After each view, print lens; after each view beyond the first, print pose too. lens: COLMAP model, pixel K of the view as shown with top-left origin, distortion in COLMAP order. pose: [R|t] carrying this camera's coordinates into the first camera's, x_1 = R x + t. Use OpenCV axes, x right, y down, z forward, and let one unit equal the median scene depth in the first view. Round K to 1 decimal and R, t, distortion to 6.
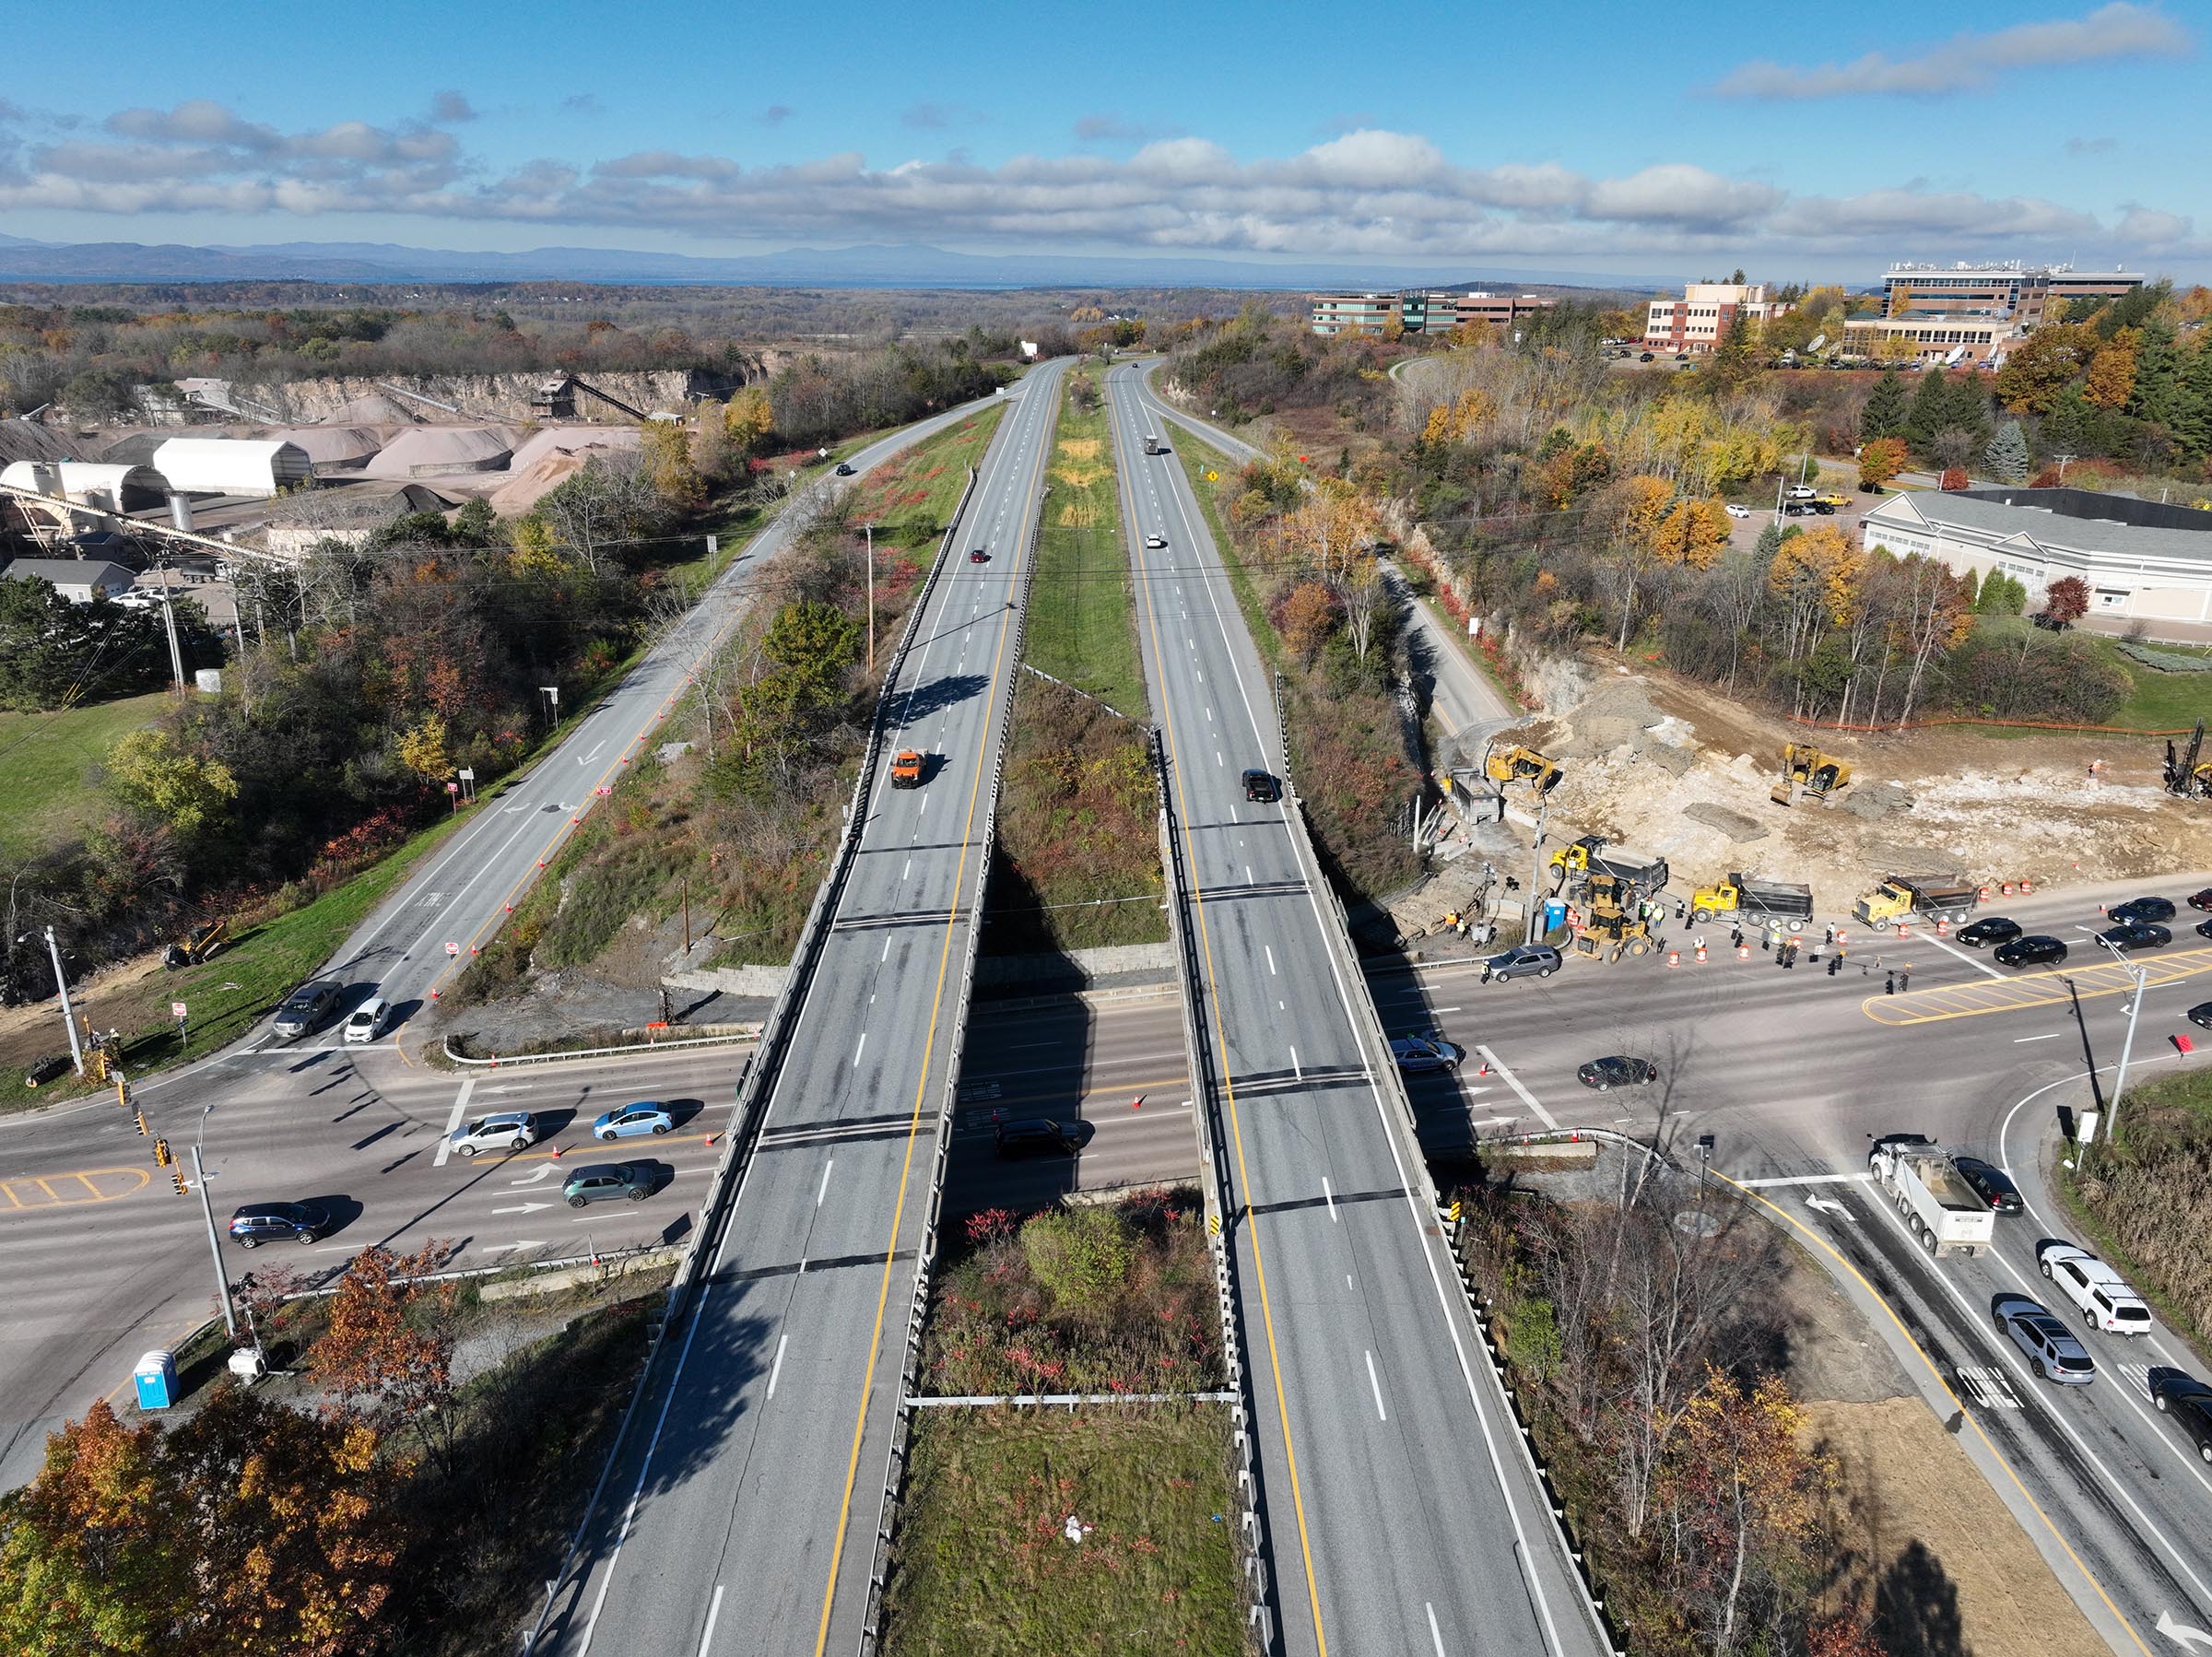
lens RADIAL K [[1541.5, 0, 1112.1], [0, 1541.5, 837.4], [0, 0, 1]] dist [0.000712, 0.007572]
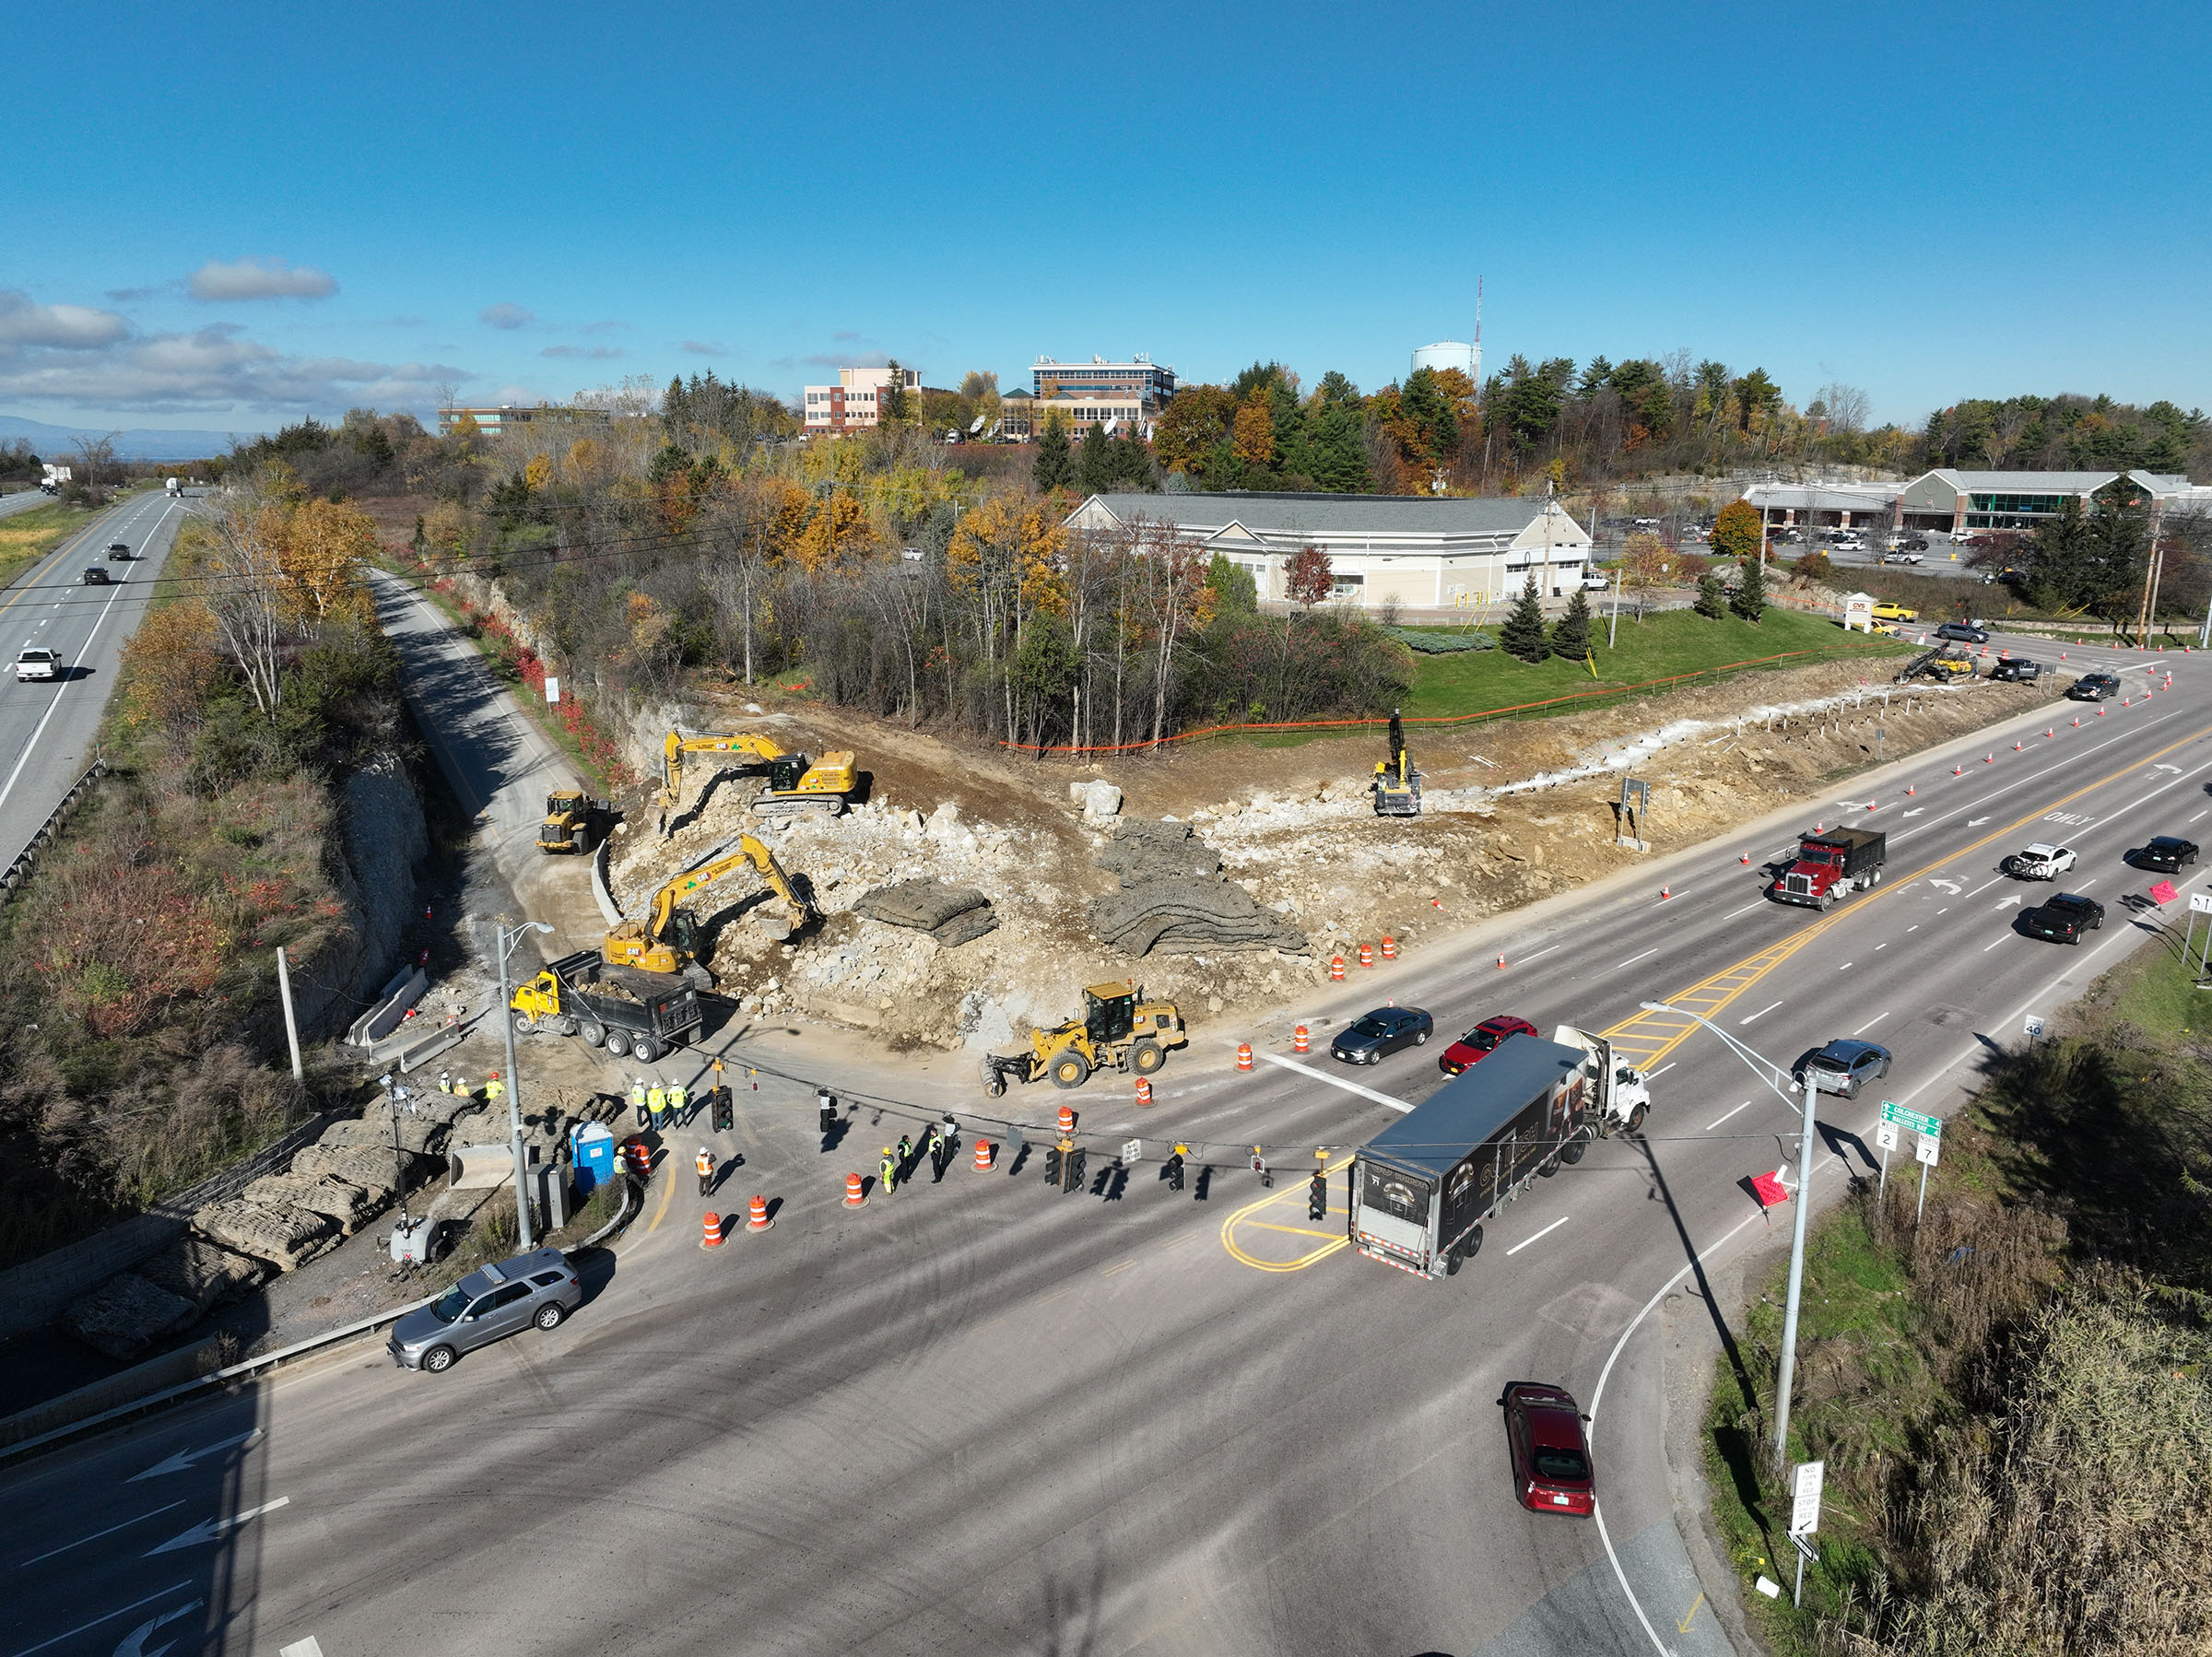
lens RADIAL K [[1541.5, 0, 1109.0], [0, 1541.5, 826.5], [0, 0, 1]] dist [0.000712, 0.007572]
pose [[0.883526, -0.113602, 0.454396, 0.182131], [0.162561, 0.984211, -0.070024, 0.008077], [-0.439267, 0.135735, 0.888043, 0.413763]]
